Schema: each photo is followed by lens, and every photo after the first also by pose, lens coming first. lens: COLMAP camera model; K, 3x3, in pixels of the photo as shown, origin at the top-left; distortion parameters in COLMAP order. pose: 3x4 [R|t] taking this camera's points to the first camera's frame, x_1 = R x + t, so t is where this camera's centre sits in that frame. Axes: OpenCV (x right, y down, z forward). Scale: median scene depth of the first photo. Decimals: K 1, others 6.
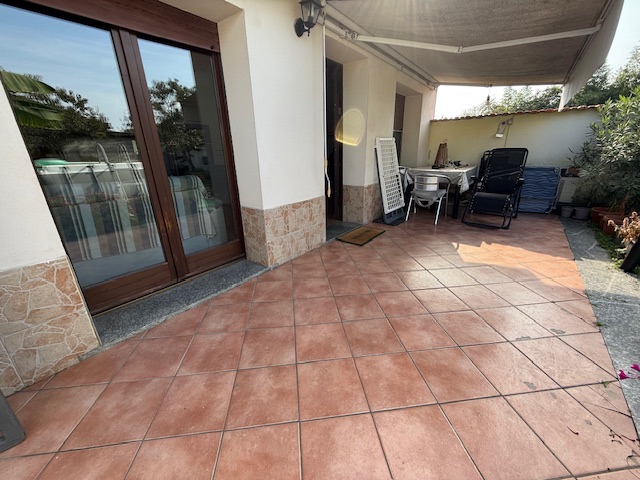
lens RADIAL K [[253.8, 0, 322.5], [0, 253.8, 238.1], [0, 0, 1]] dist [0.000578, -0.000687]
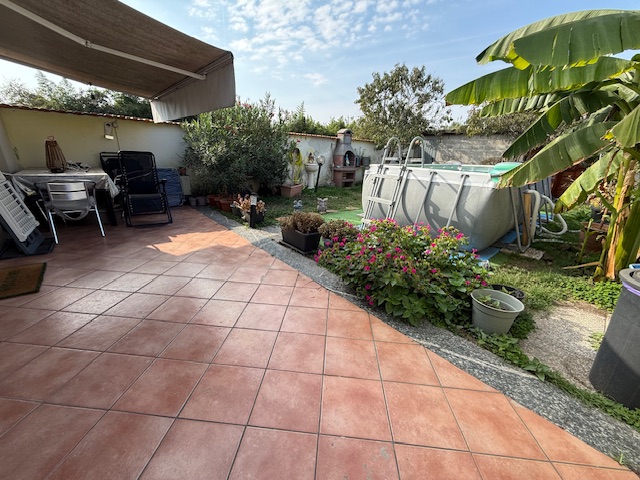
lens RADIAL K [[253.8, 0, 316.0], [0, 253.8, 235.9], [0, 0, 1]] dist [0.000578, -0.000687]
pose [[0.204138, -0.265626, 0.942216, -0.217830], [0.273017, 0.939743, 0.205777, -0.034088], [-0.940101, 0.215234, 0.264358, 0.084731]]
